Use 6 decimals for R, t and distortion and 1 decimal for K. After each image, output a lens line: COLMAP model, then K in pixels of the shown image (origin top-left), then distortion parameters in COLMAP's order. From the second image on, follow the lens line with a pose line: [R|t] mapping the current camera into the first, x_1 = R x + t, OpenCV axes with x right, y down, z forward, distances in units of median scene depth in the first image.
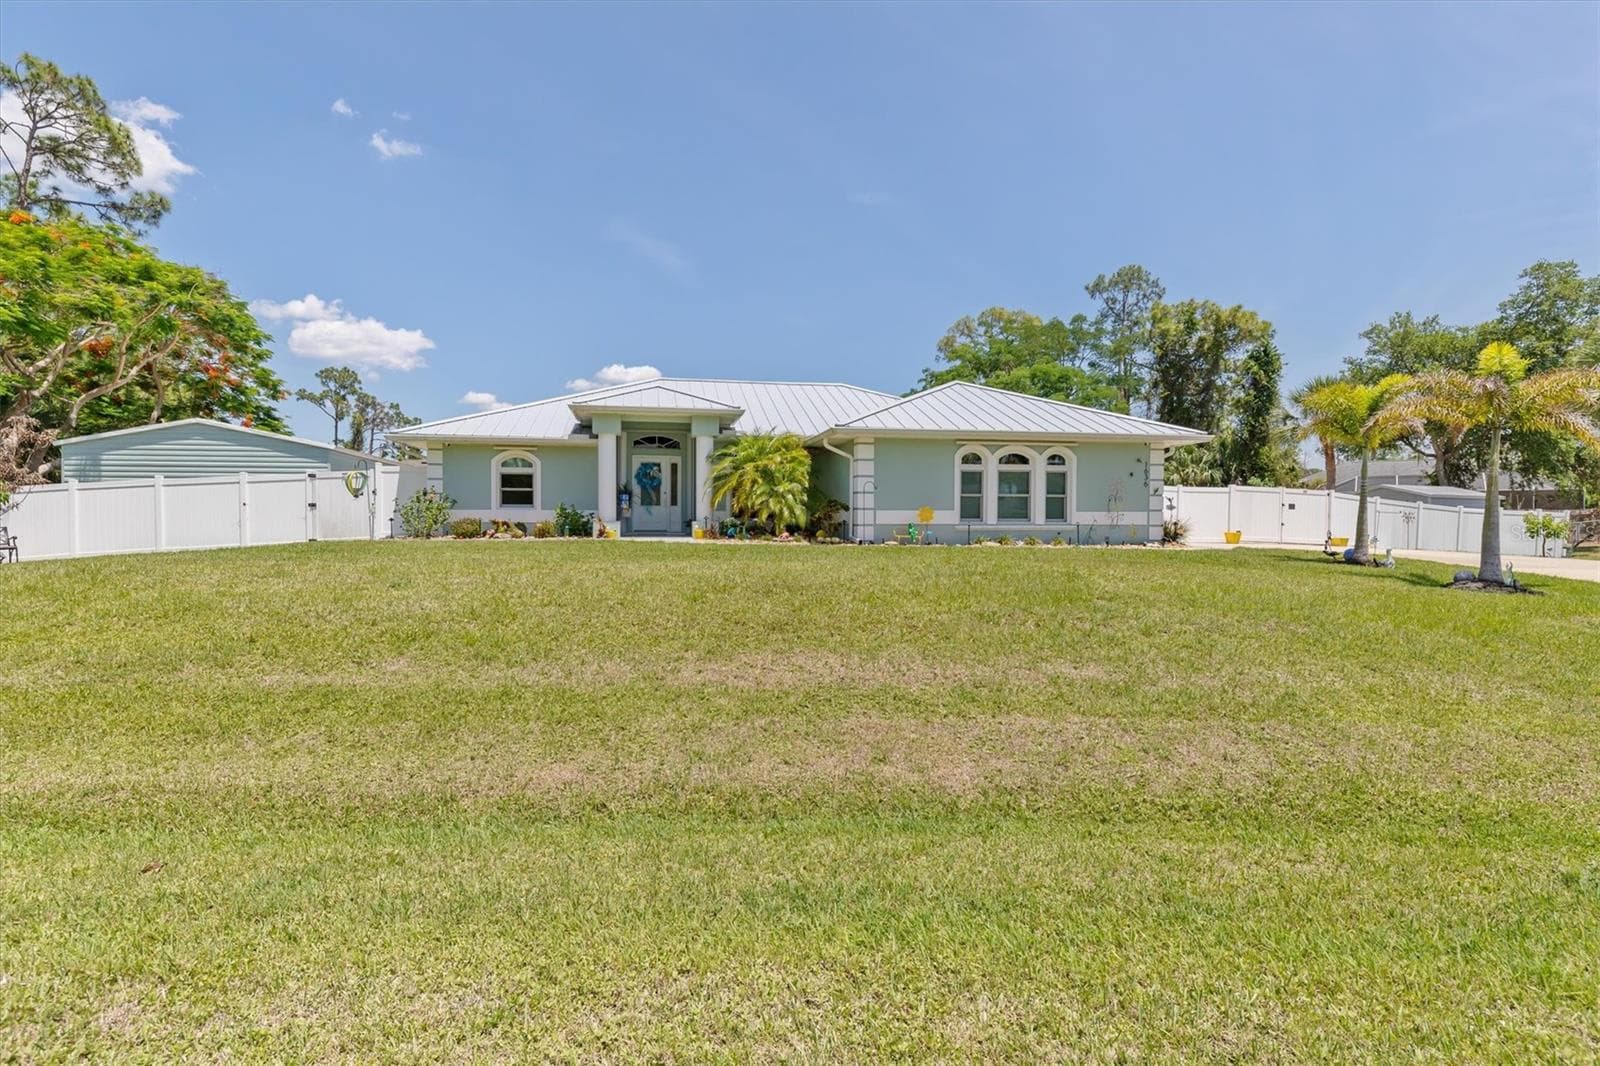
lens RADIAL K [[781.7, 0, 800.0], [0, 781.7, 533.0], [0, 0, 1]] dist [0.014821, -0.009249]
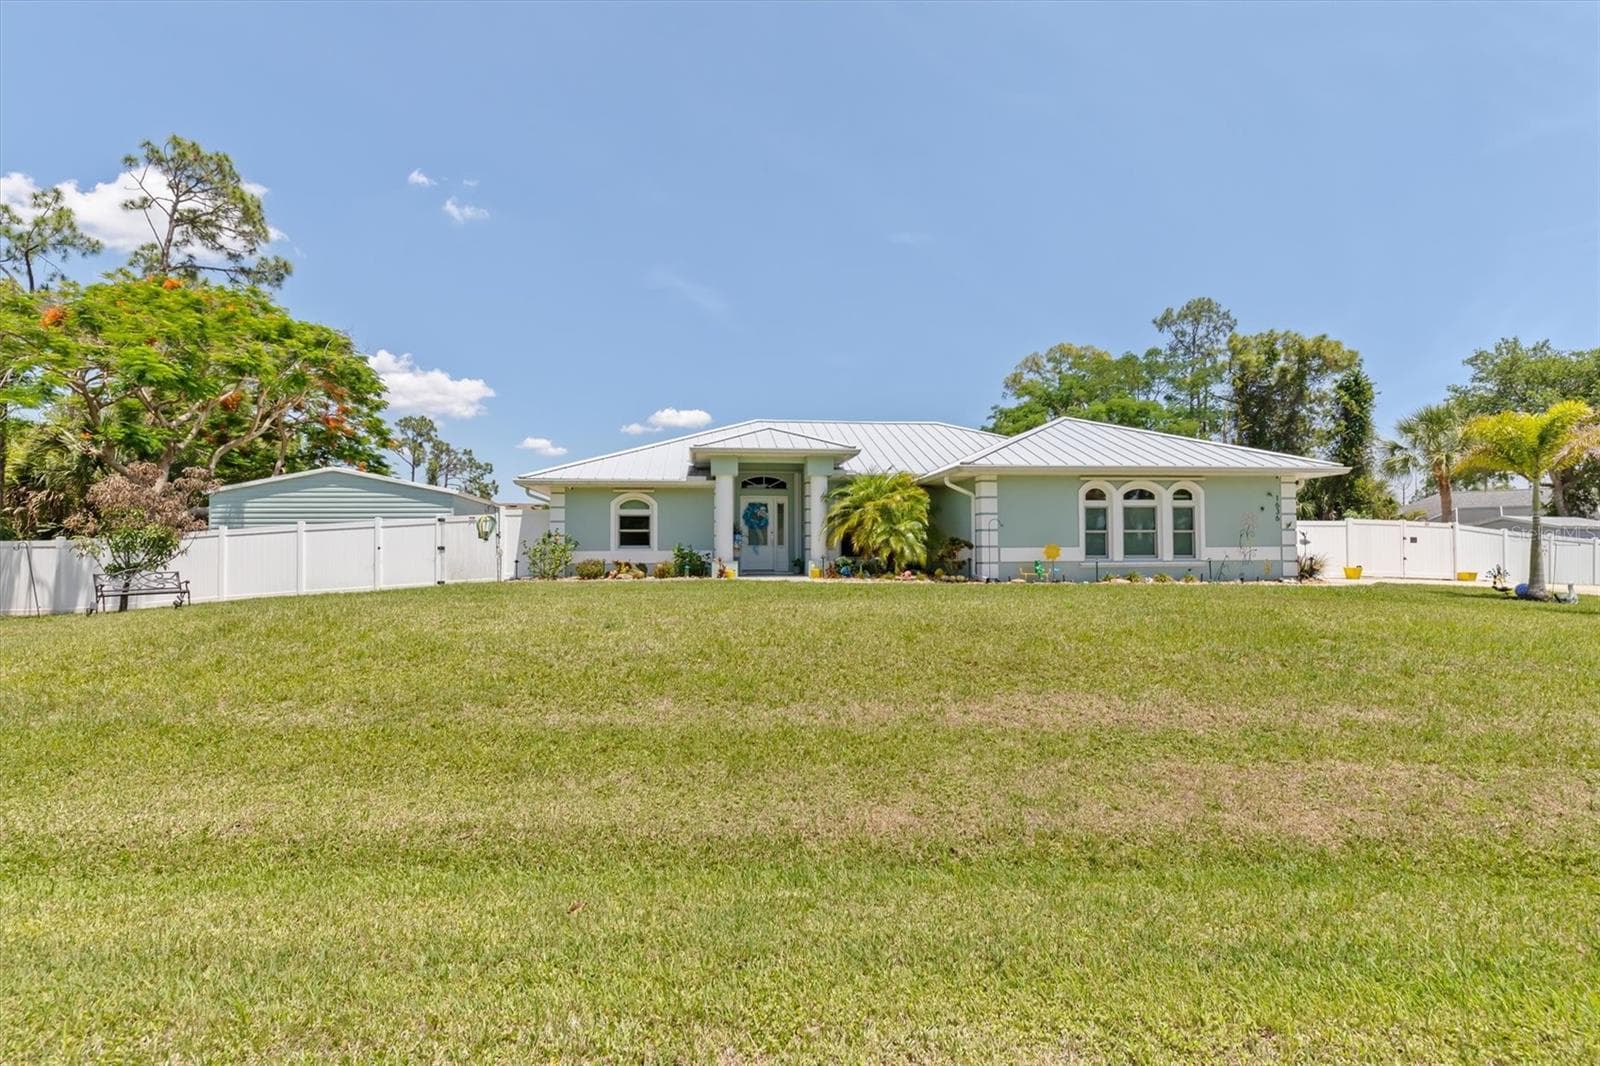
lens RADIAL K [[779.8, 0, 800.0], [0, 779.8, 533.0], [0, 0, 1]] dist [0.020744, -0.015900]
pose [[0.998096, -0.010770, -0.060726, -0.084180], [0.007753, 0.998734, -0.049703, -0.000568], [0.061184, 0.049138, 0.996916, -0.002095]]
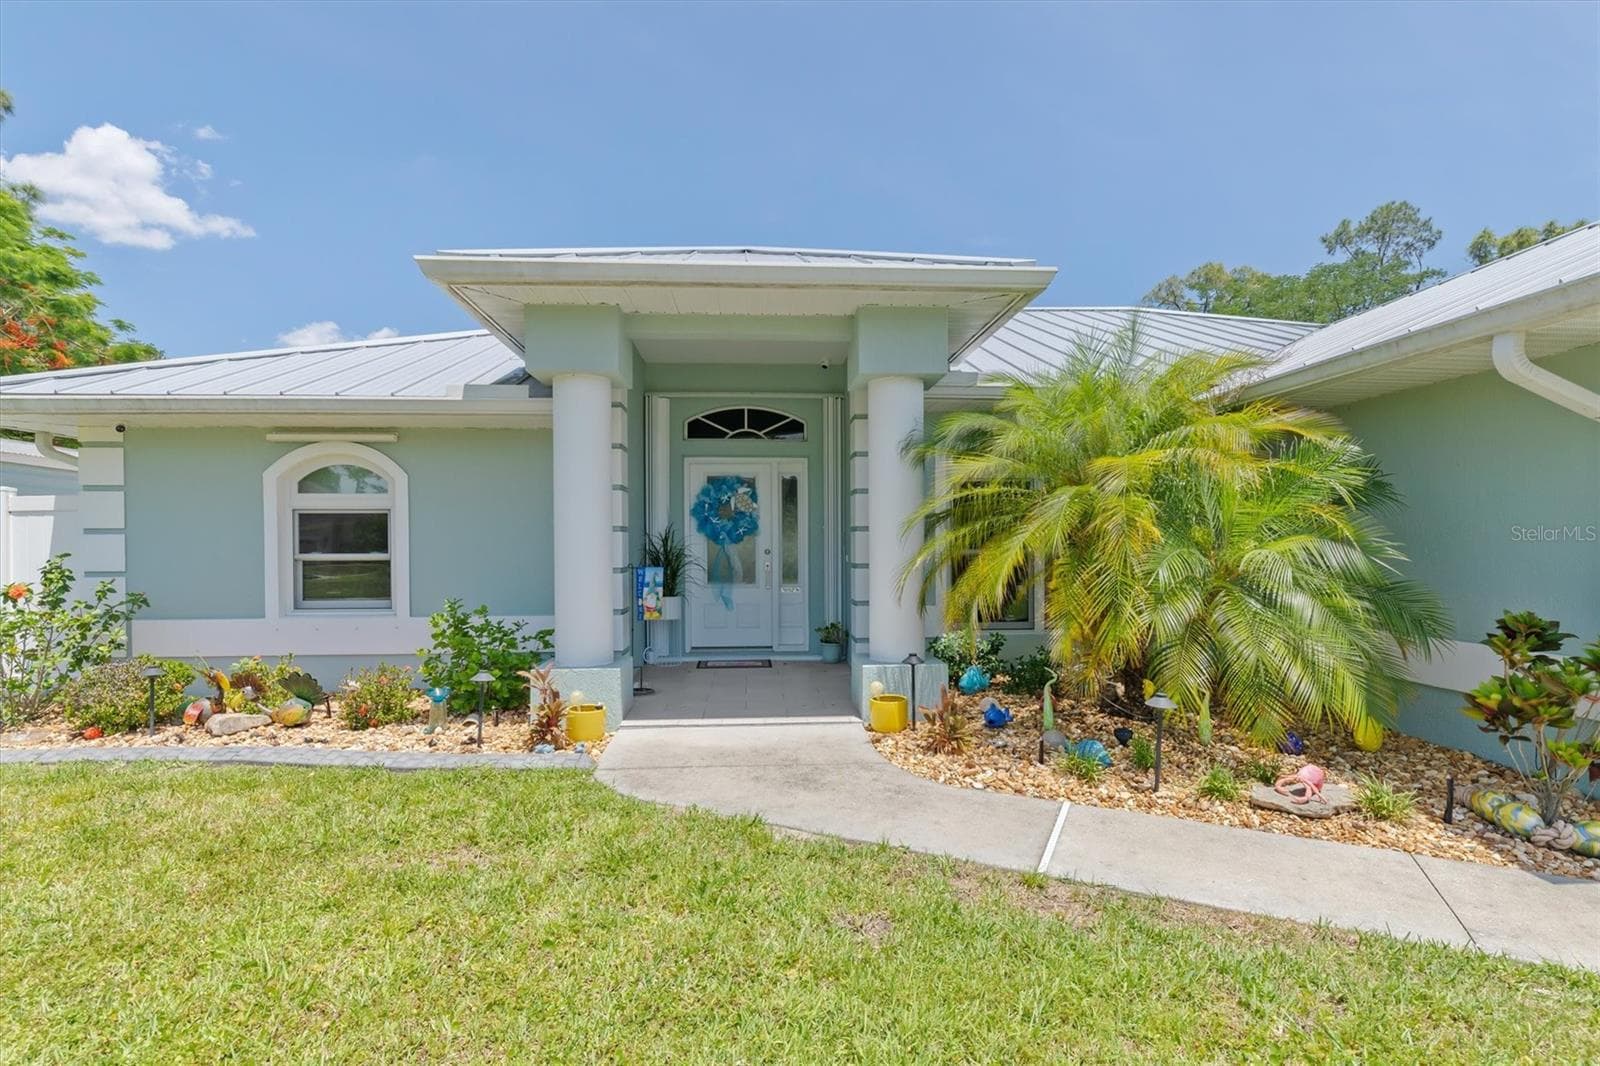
lens RADIAL K [[811.8, 0, 800.0], [0, 811.8, 533.0], [0, 0, 1]] dist [0.017814, -0.019879]
pose [[0.992597, -0.012085, -0.120855, -0.119294], [0.008027, 0.999390, -0.034002, -0.052577], [0.121192, 0.032780, 0.992088, 0.668780]]
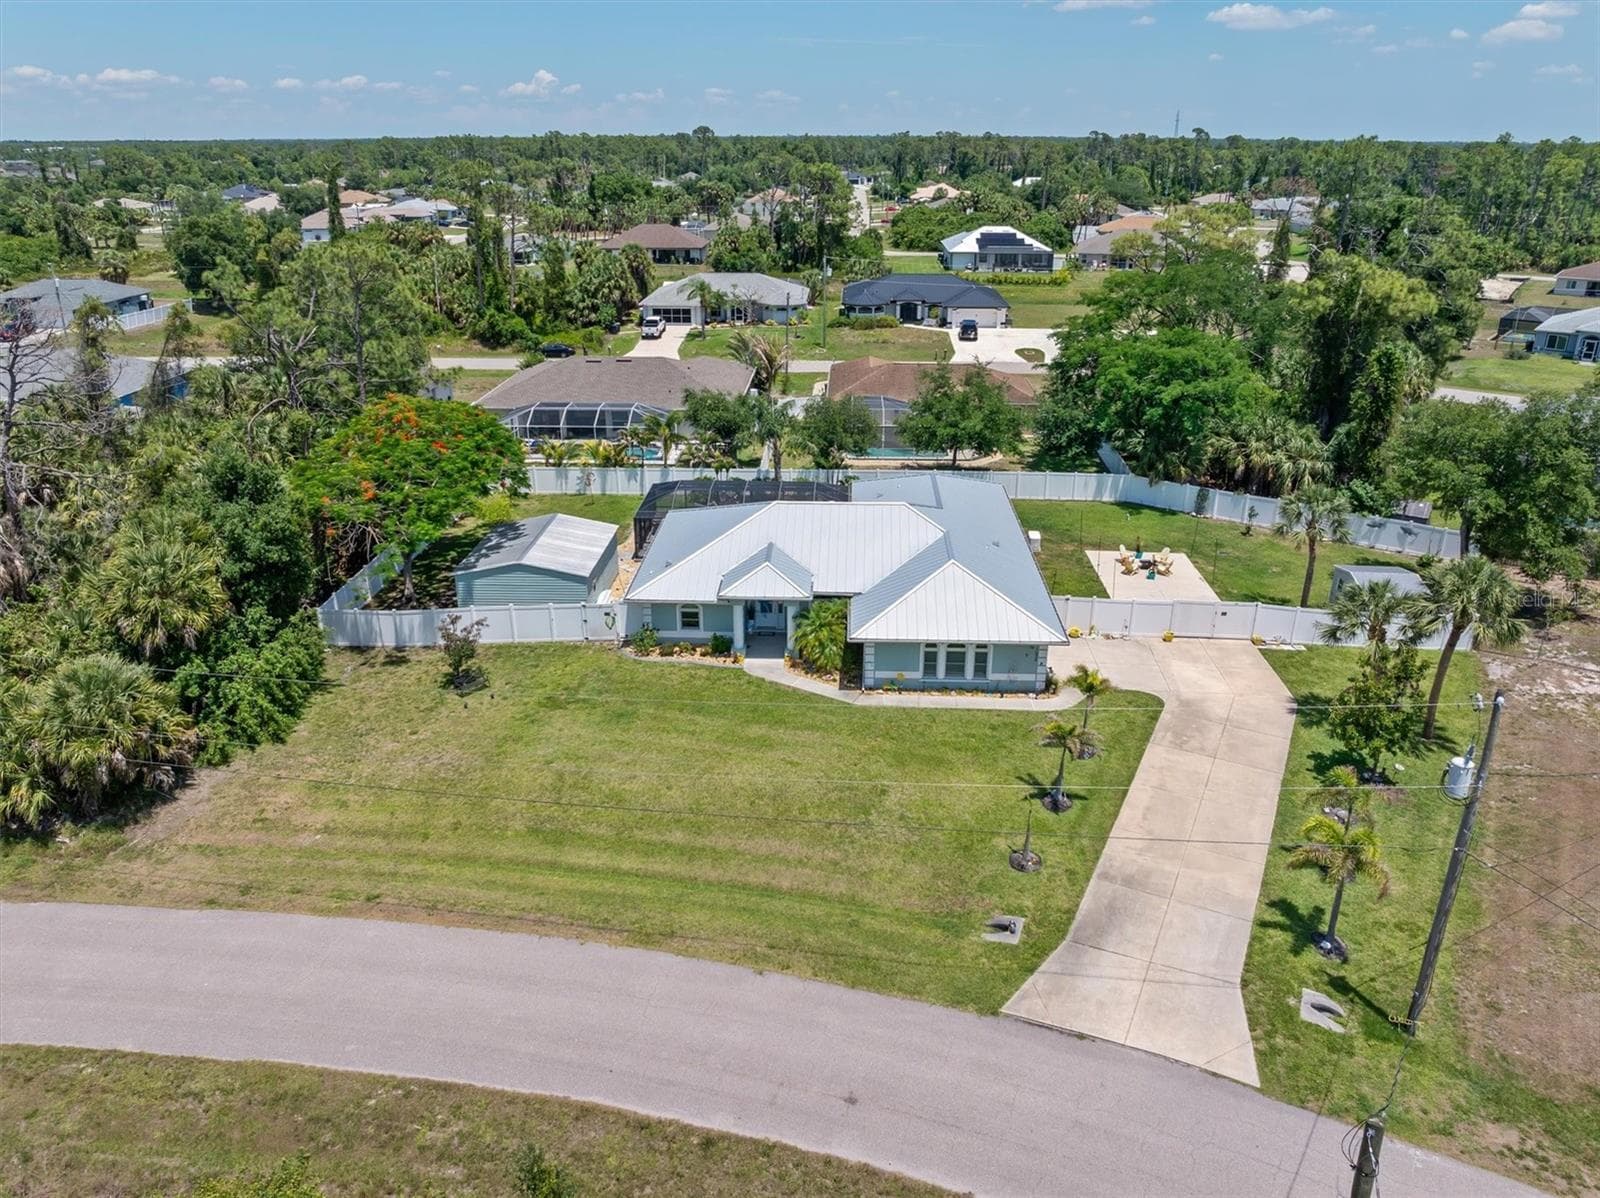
lens RADIAL K [[1150.5, 0, 808.2], [0, 1150.5, 542.8], [0, 0, 1]] dist [-0.037879, -0.002133]
pose [[0.975728, 0.068008, -0.208157, 0.432845], [-0.001062, 0.952013, 0.306055, -1.022501], [0.218982, -0.298405, 0.928978, -1.317939]]
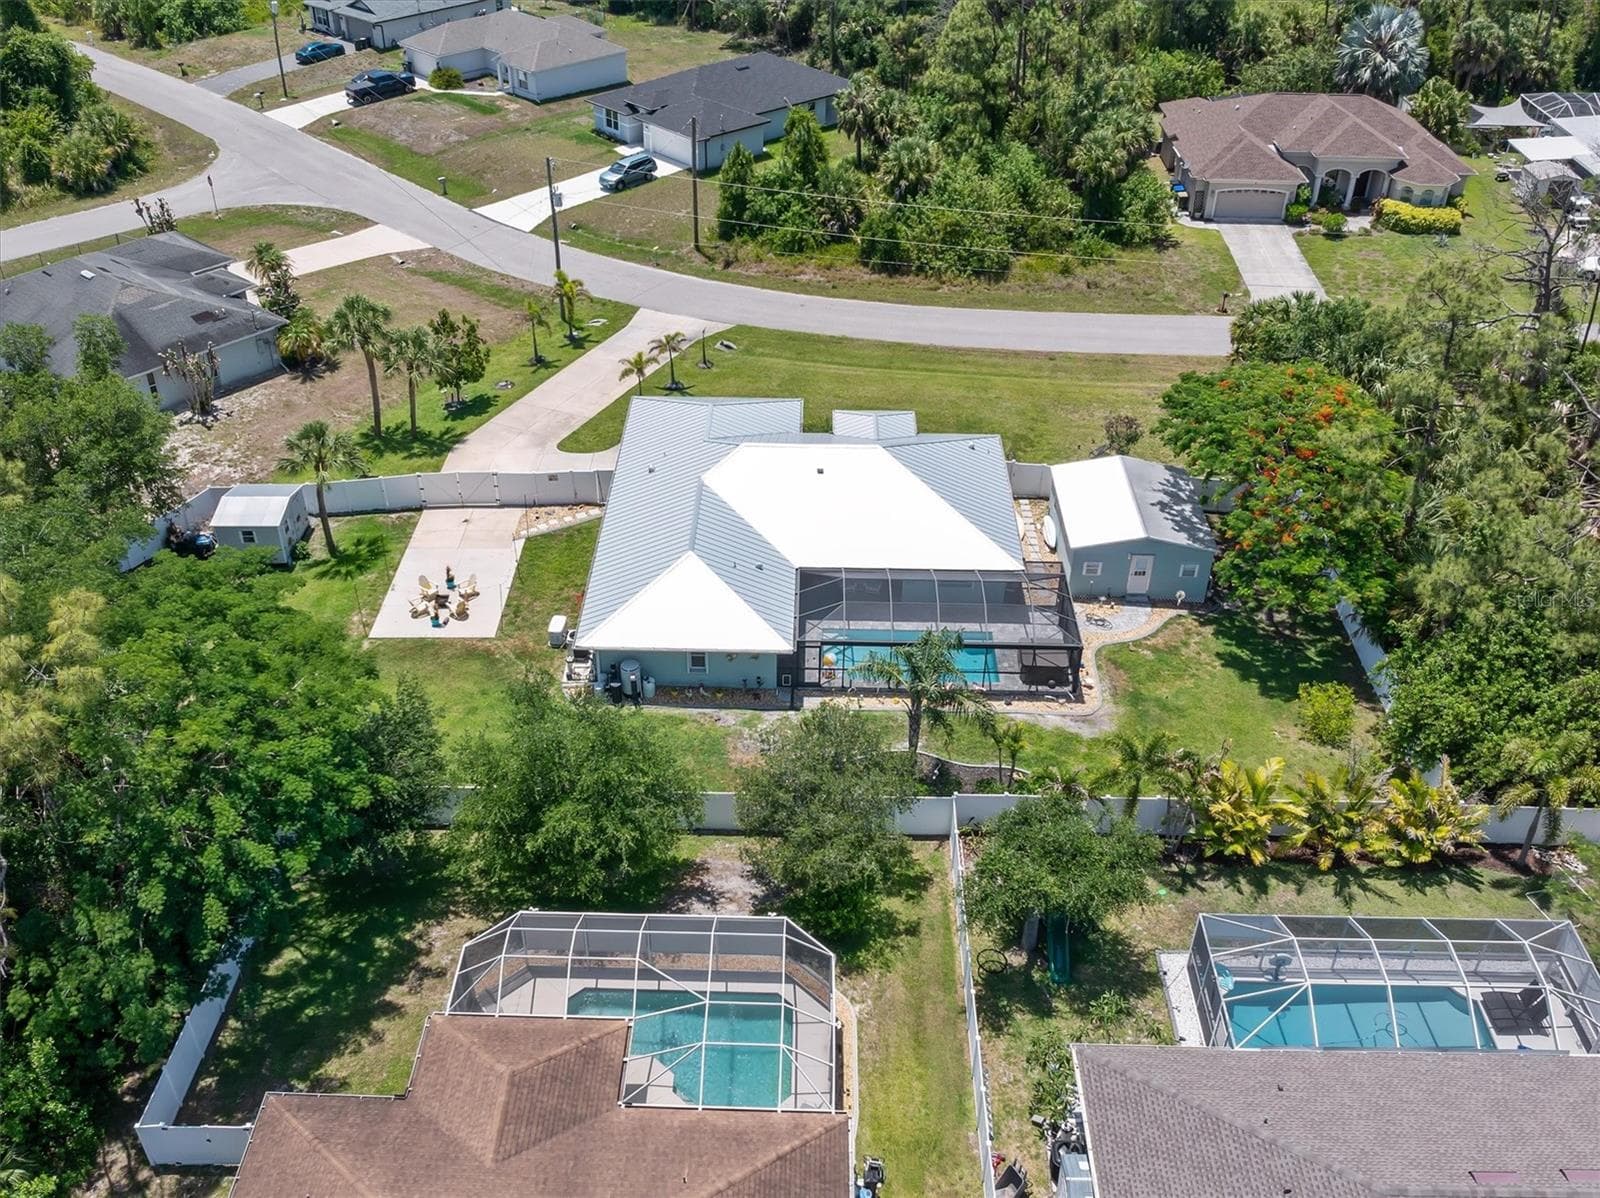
lens RADIAL K [[1515.2, 0, 800.0], [0, 1515.2, 599.0], [0, 0, 1]] dist [-0.037491, -0.013605]
pose [[-0.983206, -0.113098, 0.143232, -0.578779], [-0.009675, 0.816027, 0.577933, -1.979505], [-0.182244, 0.566841, -0.803417, 4.335202]]
